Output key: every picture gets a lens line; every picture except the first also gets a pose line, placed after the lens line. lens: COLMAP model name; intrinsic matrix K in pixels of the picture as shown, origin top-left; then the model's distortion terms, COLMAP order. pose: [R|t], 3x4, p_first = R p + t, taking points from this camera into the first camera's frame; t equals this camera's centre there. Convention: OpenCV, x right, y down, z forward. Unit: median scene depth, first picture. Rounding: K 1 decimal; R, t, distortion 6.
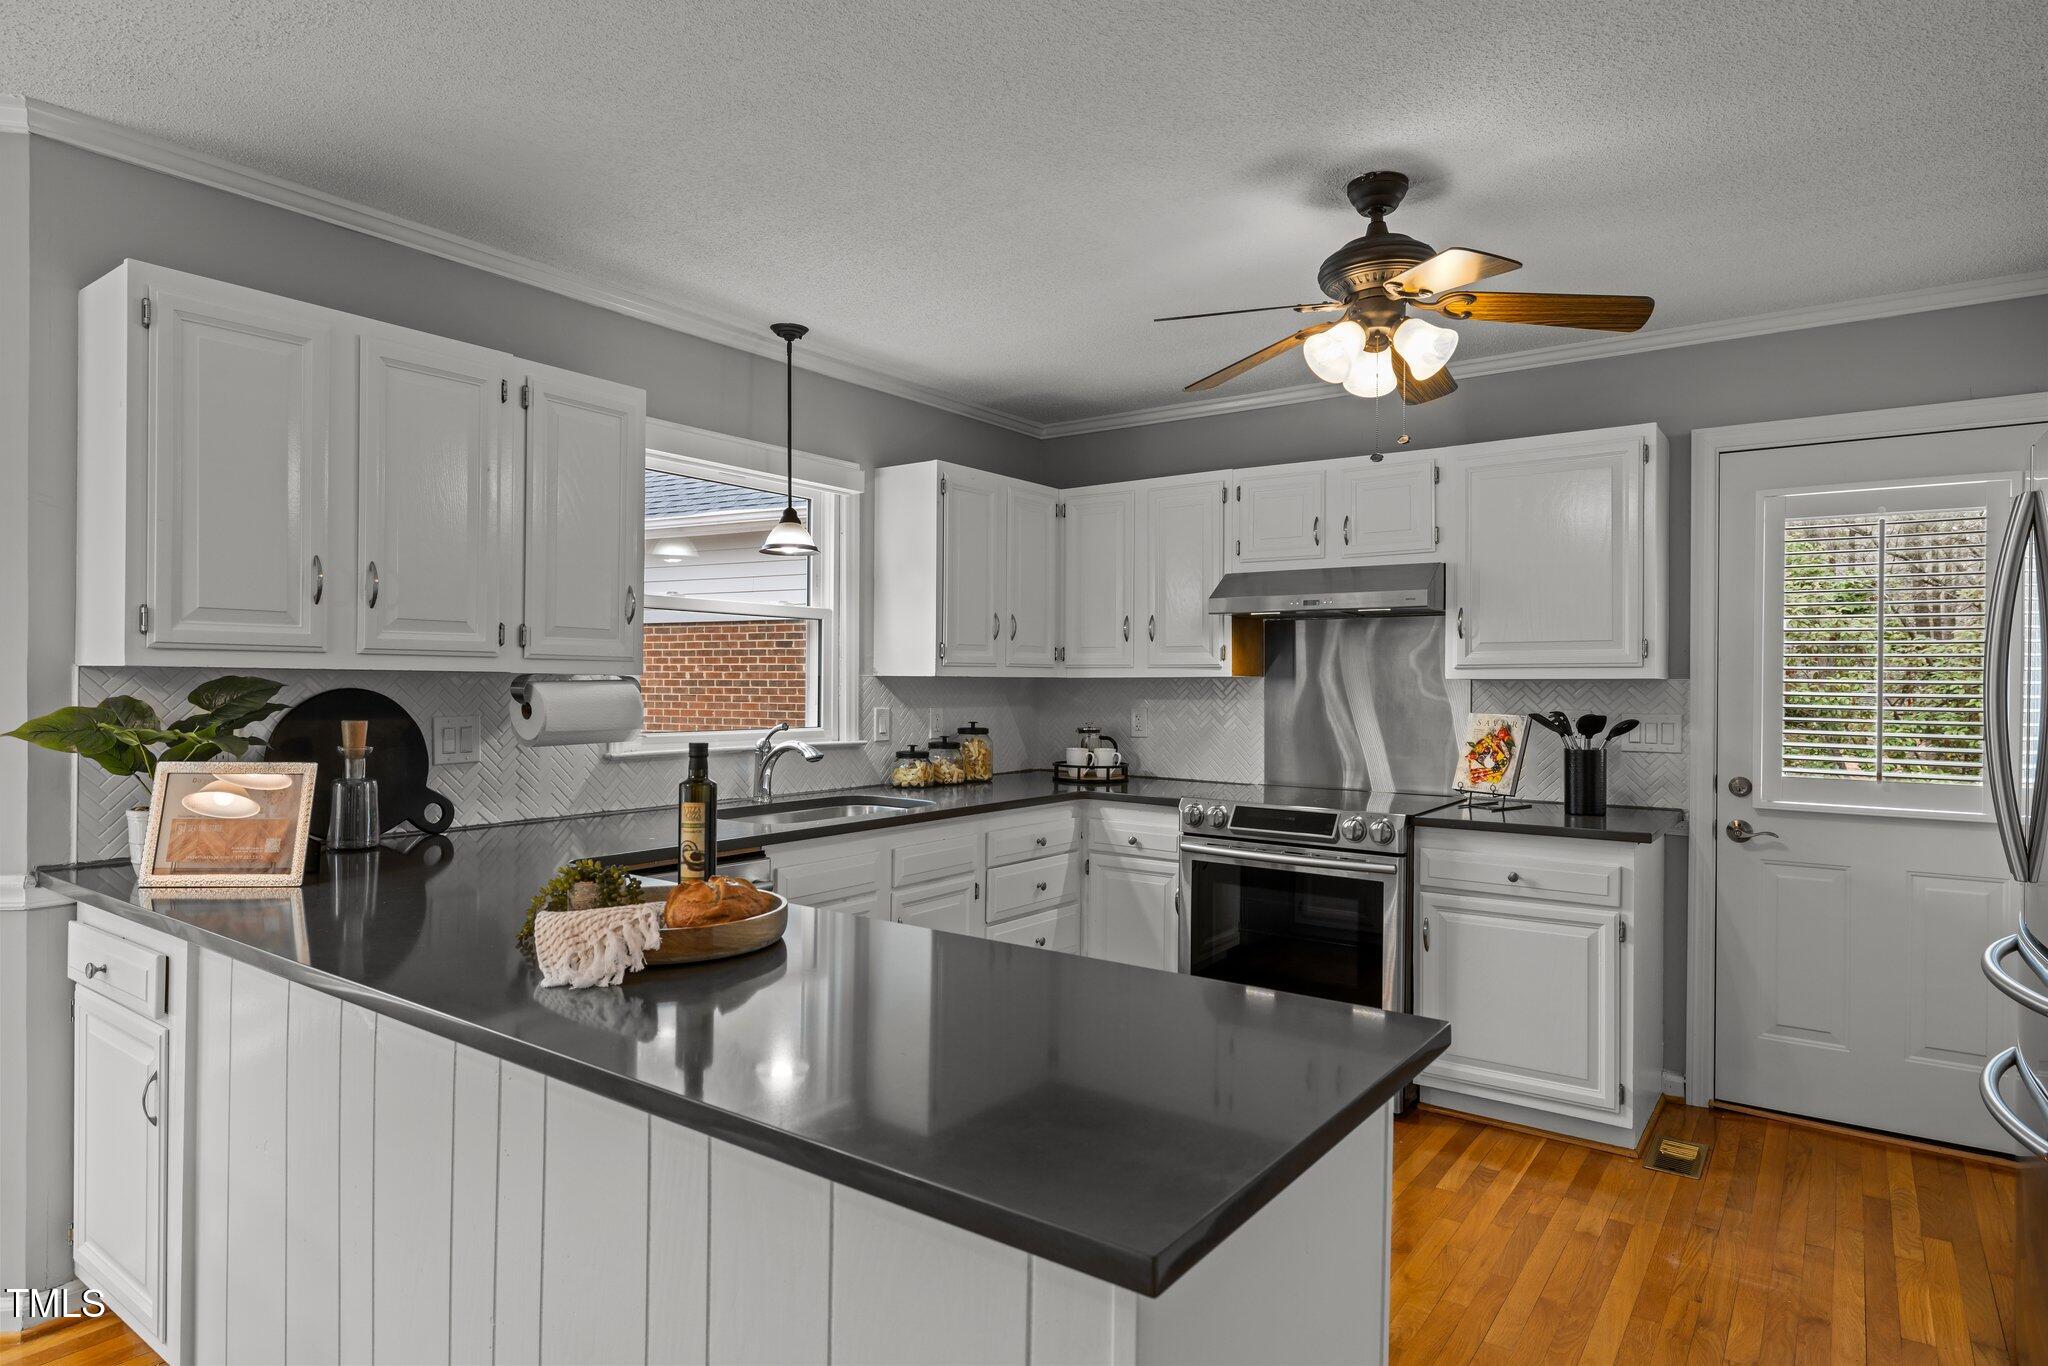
lens RADIAL K [[1150.3, 0, 1019.5], [0, 1150.3, 680.0], [0, 0, 1]] dist [-0.001562, 0.000226]
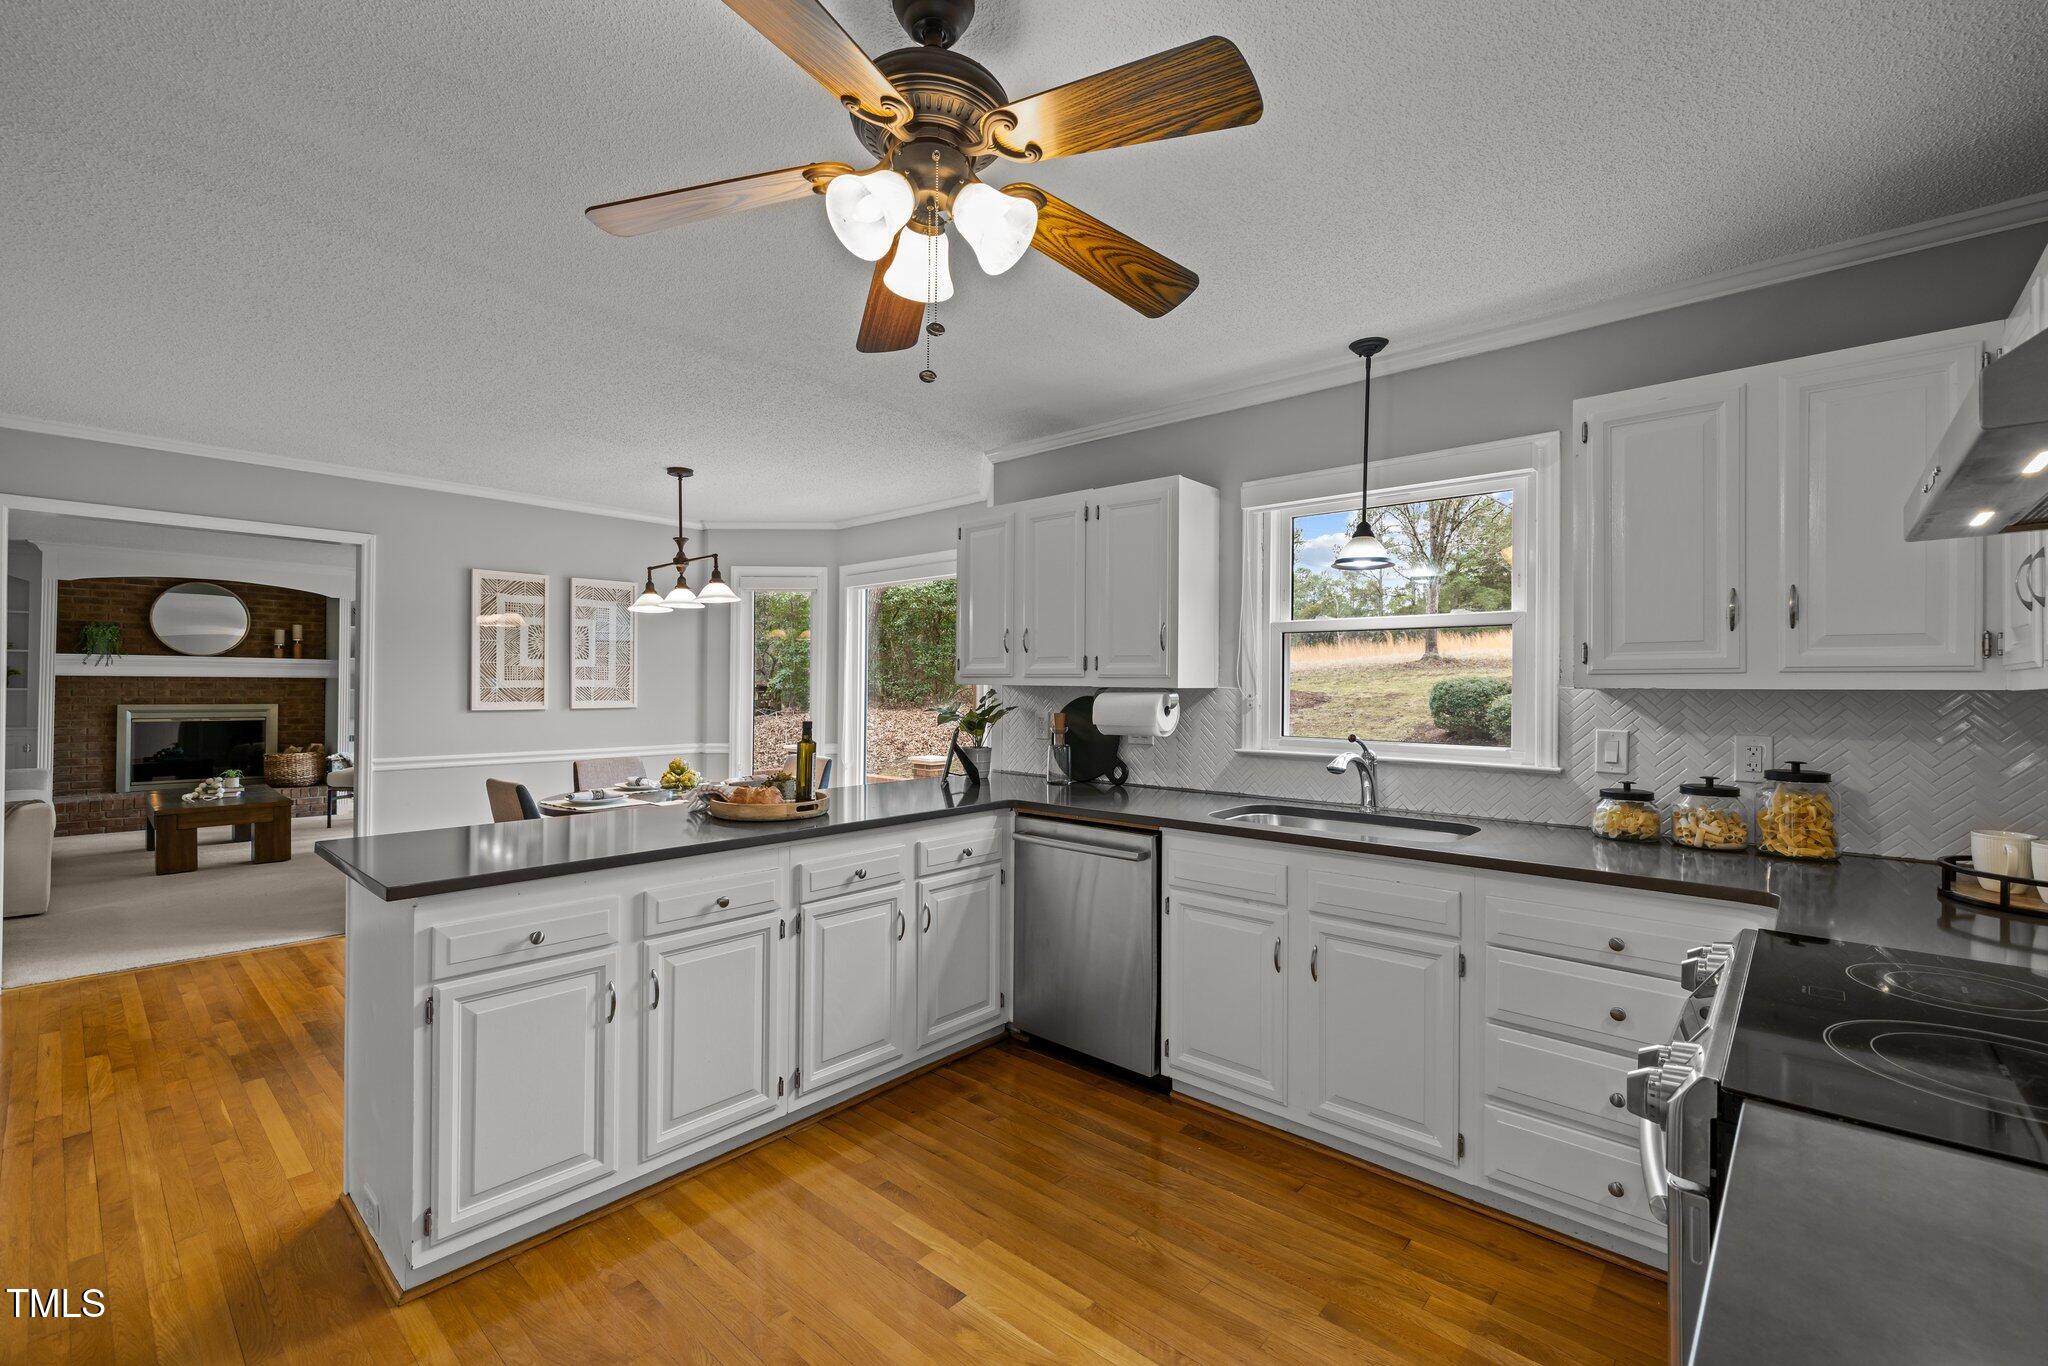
lens RADIAL K [[873.4, 0, 1024.0], [0, 873.4, 683.0], [0, 0, 1]] dist [-0.000051, -0.000091]
pose [[-0.104085, -0.011704, -0.994500, 0.618171], [-0.006278, 0.999919, -0.011111, 0.002085], [0.994549, 0.005087, -0.104150, 0.819419]]
